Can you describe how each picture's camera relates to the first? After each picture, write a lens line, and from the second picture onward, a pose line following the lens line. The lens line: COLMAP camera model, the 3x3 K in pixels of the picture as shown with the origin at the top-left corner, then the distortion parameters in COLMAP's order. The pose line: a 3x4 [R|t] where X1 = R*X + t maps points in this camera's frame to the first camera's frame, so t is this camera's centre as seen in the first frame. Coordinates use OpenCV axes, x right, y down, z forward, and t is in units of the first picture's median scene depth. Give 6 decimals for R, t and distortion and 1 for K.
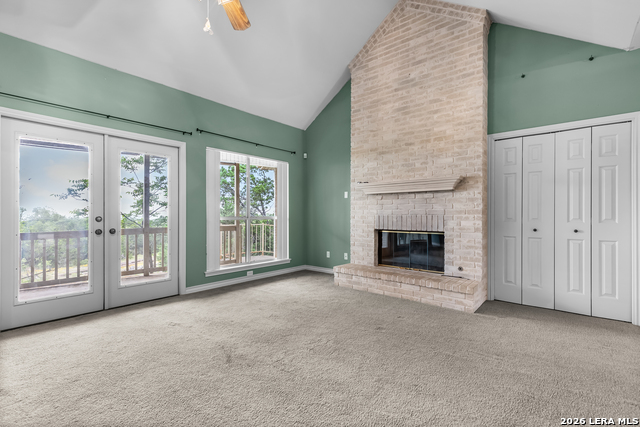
lens RADIAL K [[288.5, 0, 321.9], [0, 288.5, 215.7], [0, 0, 1]] dist [0.005708, -0.001058]
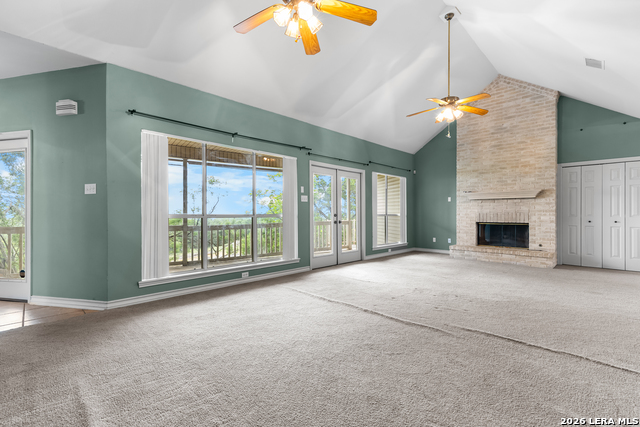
lens RADIAL K [[288.5, 0, 320.6], [0, 288.5, 213.0], [0, 0, 1]] dist [0.005708, -0.001058]
pose [[0.996585, -0.001564, -0.082555, -0.592805], [0.001367, 0.999996, -0.002438, 0.001313], [0.082558, 0.002317, 0.996584, -0.700959]]
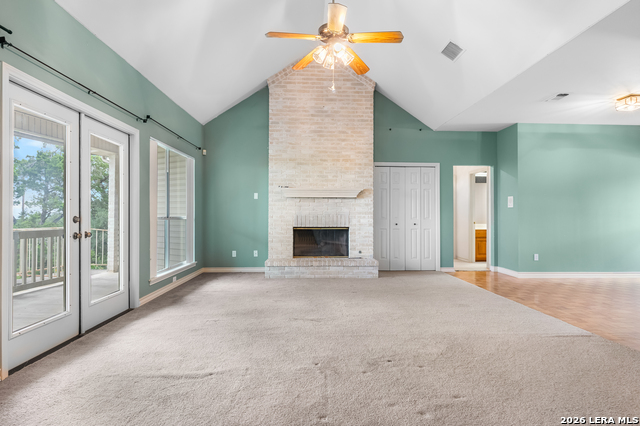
lens RADIAL K [[331.8, 0, 323.1], [0, 331.8, 213.3], [0, 0, 1]] dist [-0.002320, -0.002762]
pose [[0.735987, 0.005311, 0.676974, -0.736213], [-0.000569, 0.999974, -0.007226, 0.000614], [-0.676995, 0.004933, 0.735971, -0.095779]]
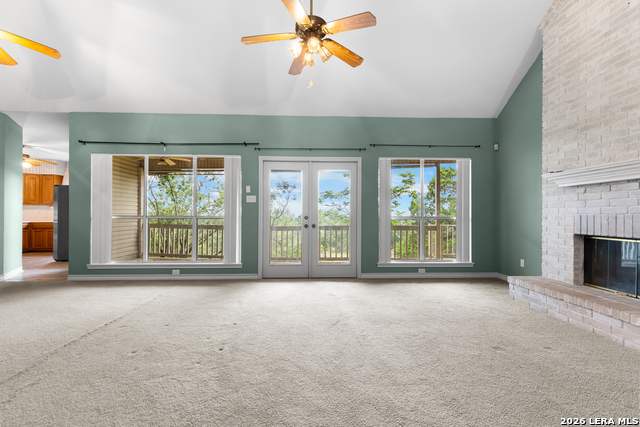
lens RADIAL K [[288.5, 0, 320.6], [0, 288.5, 214.0], [0, 0, 1]] dist [0.005708, -0.001058]
pose [[0.674453, -0.003689, -0.738308, 0.331280], [-0.002055, 0.999974, -0.006874, 0.002657], [0.738315, 0.006153, 0.674428, 0.028551]]
